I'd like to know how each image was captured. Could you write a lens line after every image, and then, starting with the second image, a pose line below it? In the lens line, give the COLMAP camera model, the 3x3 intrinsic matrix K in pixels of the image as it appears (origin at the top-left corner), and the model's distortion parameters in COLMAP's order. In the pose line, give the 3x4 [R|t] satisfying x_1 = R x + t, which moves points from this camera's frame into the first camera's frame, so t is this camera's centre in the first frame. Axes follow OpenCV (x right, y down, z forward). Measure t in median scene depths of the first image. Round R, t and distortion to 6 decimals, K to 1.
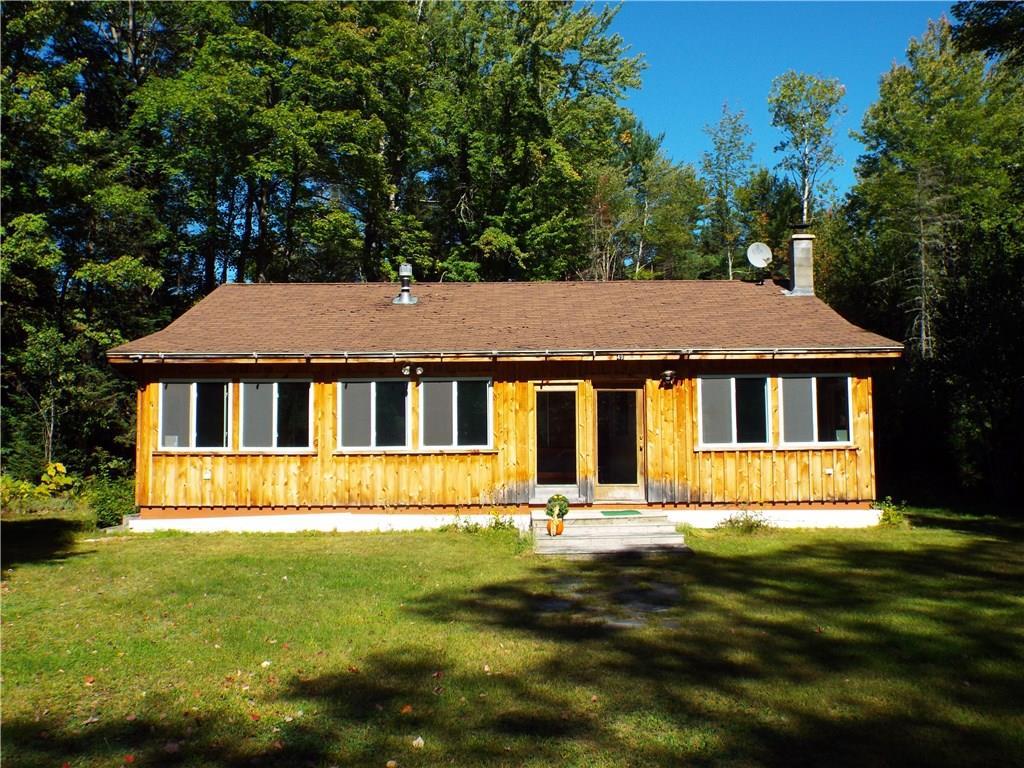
lens RADIAL K [[976.2, 0, 514.4], [0, 976.2, 384.2], [0, 0, 1]] dist [-0.003523, 0.000000]
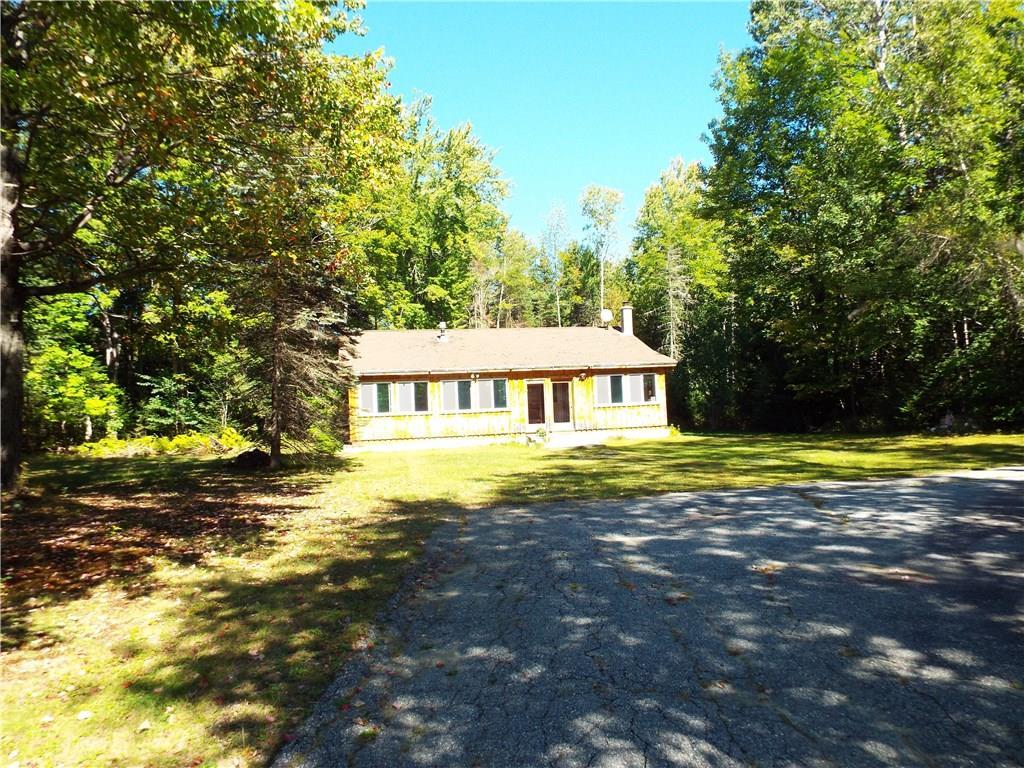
lens RADIAL K [[722.1, 0, 509.7], [0, 722.1, 383.1], [0, 0, 1]] dist [0.002751, 0.000229]
pose [[0.981789, -0.023833, 0.188475, -0.335610], [0.020664, 0.999610, 0.018760, -0.026612], [-0.188849, -0.014523, 0.981899, -0.657272]]
